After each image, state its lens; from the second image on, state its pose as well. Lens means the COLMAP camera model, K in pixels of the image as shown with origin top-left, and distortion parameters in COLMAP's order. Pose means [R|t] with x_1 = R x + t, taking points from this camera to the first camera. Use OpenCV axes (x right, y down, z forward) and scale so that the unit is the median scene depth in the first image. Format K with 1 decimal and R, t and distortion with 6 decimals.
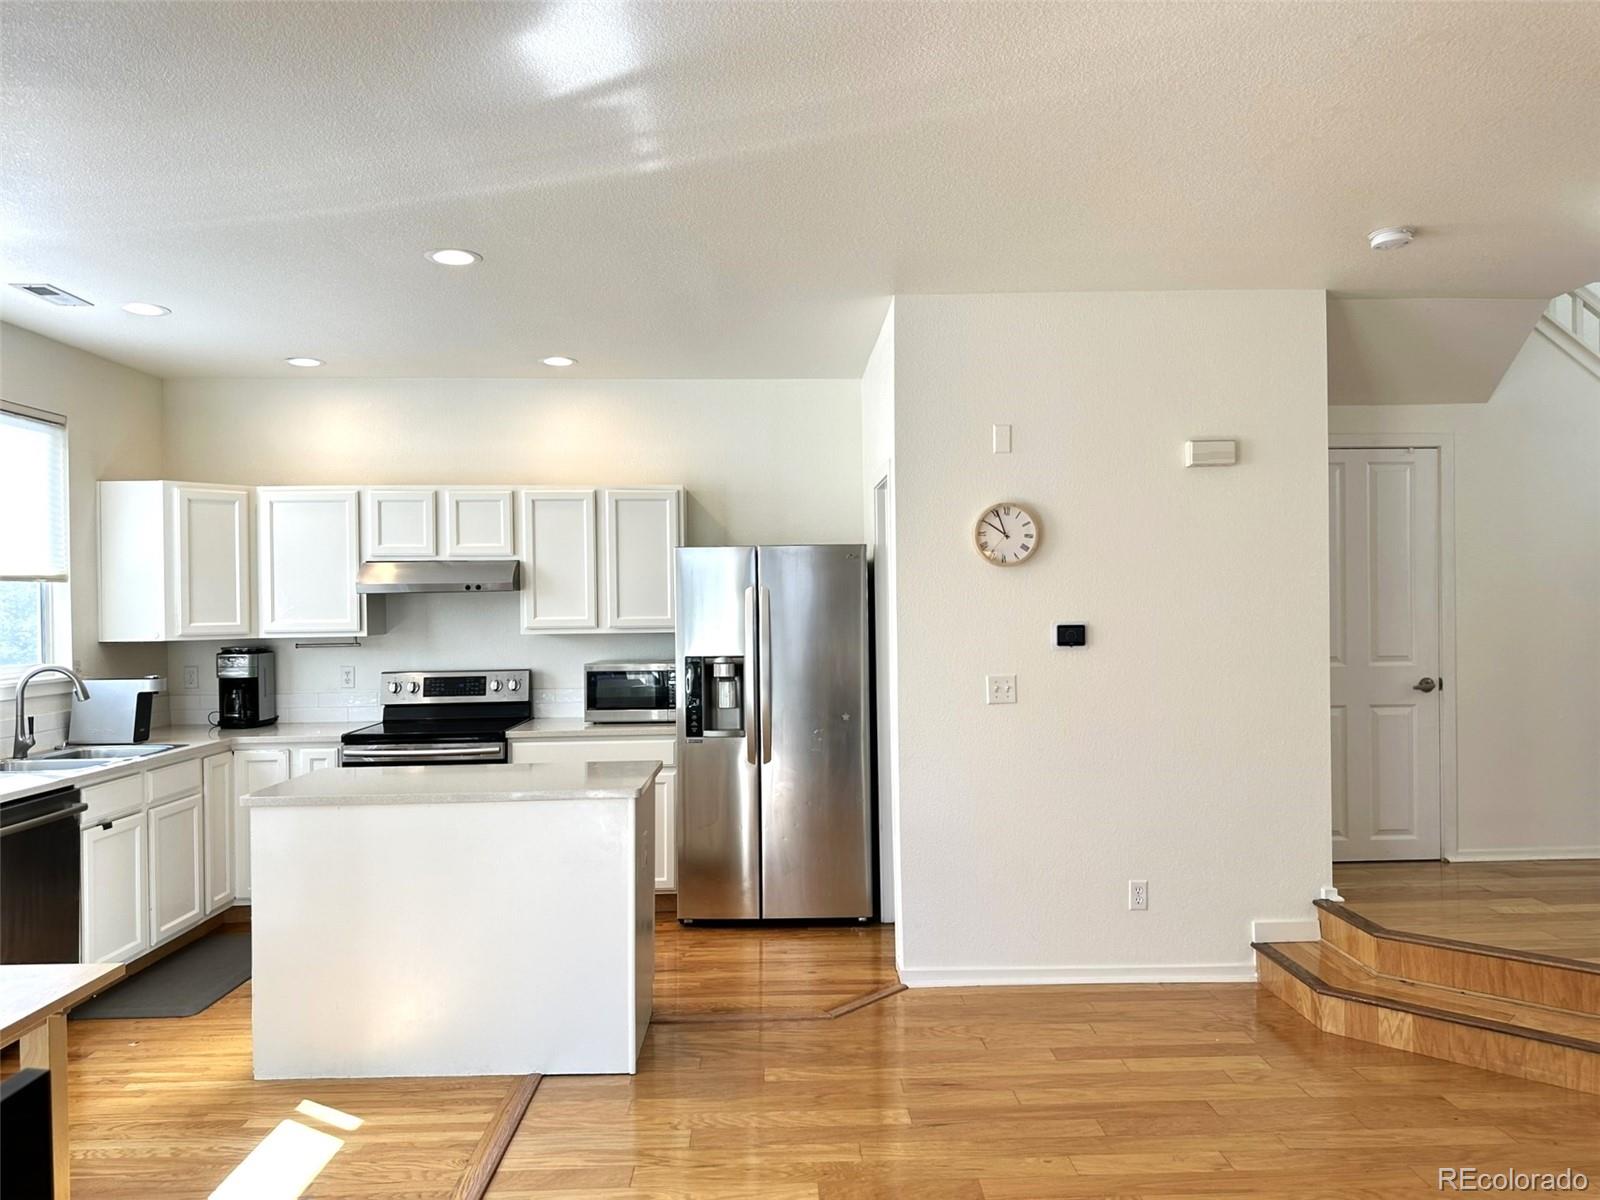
lens RADIAL K [[1125.7, 0, 813.3], [0, 1125.7, 603.9], [0, 0, 1]] dist [0.069552, -0.087376]
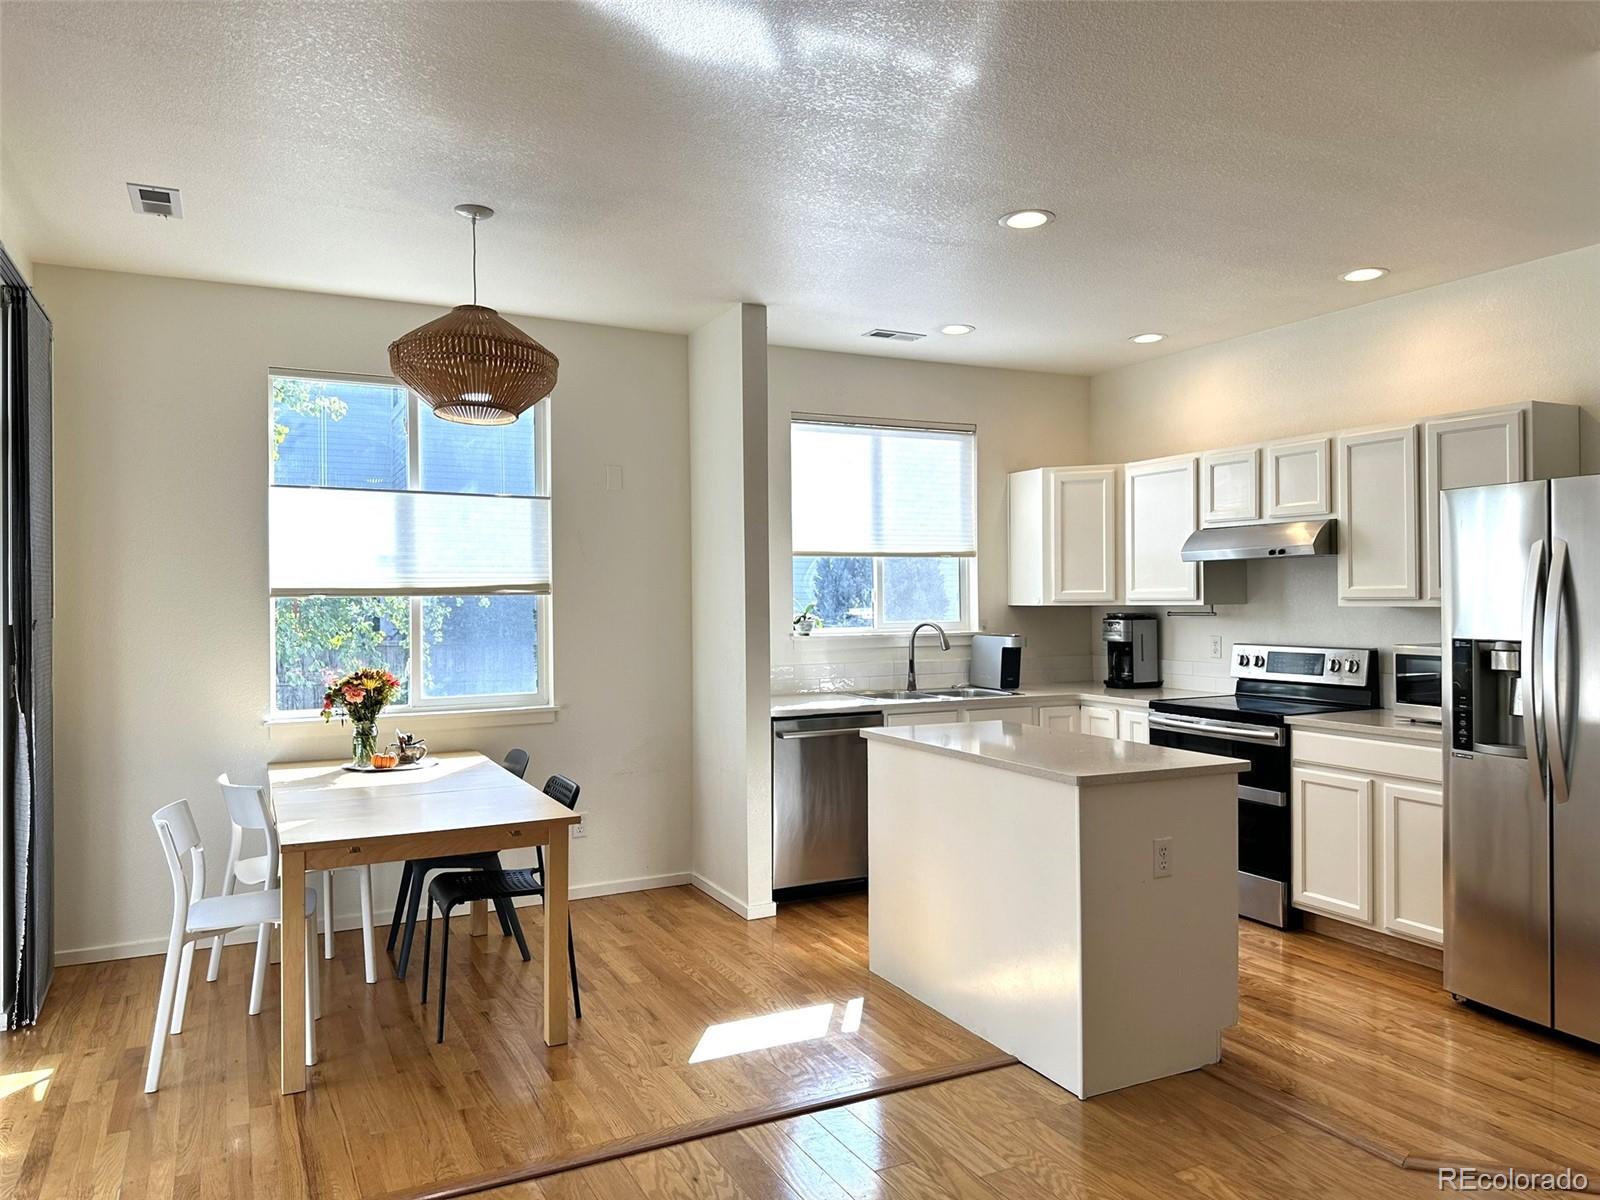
lens RADIAL K [[1125.7, 0, 823.6], [0, 1125.7, 592.3], [0, 0, 1]] dist [0.069552, -0.087376]
pose [[0.432000, 0.005466, -0.901857, 0.416334], [0.004328, 0.999958, 0.008134, 0.009605], [0.901863, -0.007417, 0.431958, 0.336194]]
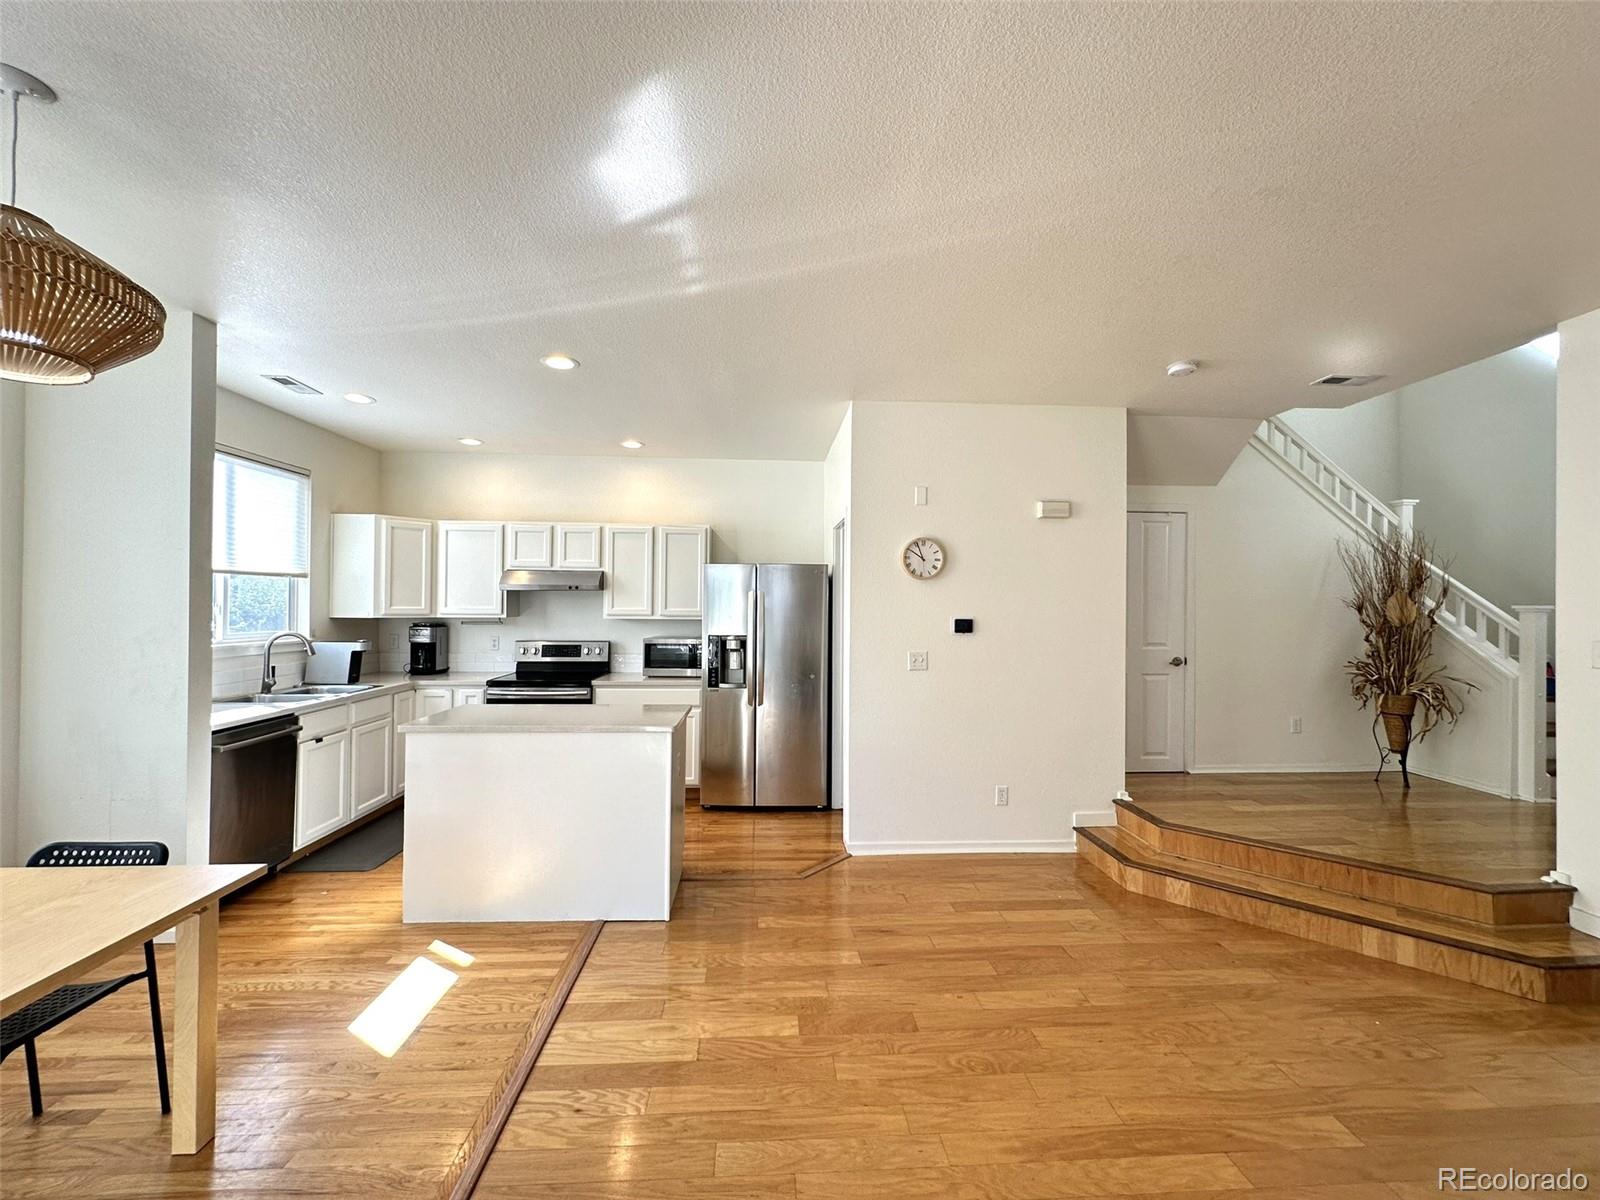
lens RADIAL K [[638.0, 0, 797.7], [0, 638.0, 599.4], [0, 0, 1]] dist [-0.005417, 0.001697]
pose [[0.999461, 0.021336, 0.024962, -0.016349], [-0.021034, 0.999703, -0.012324, 0.006918], [-0.025217, 0.011792, 0.999612, 0.135633]]
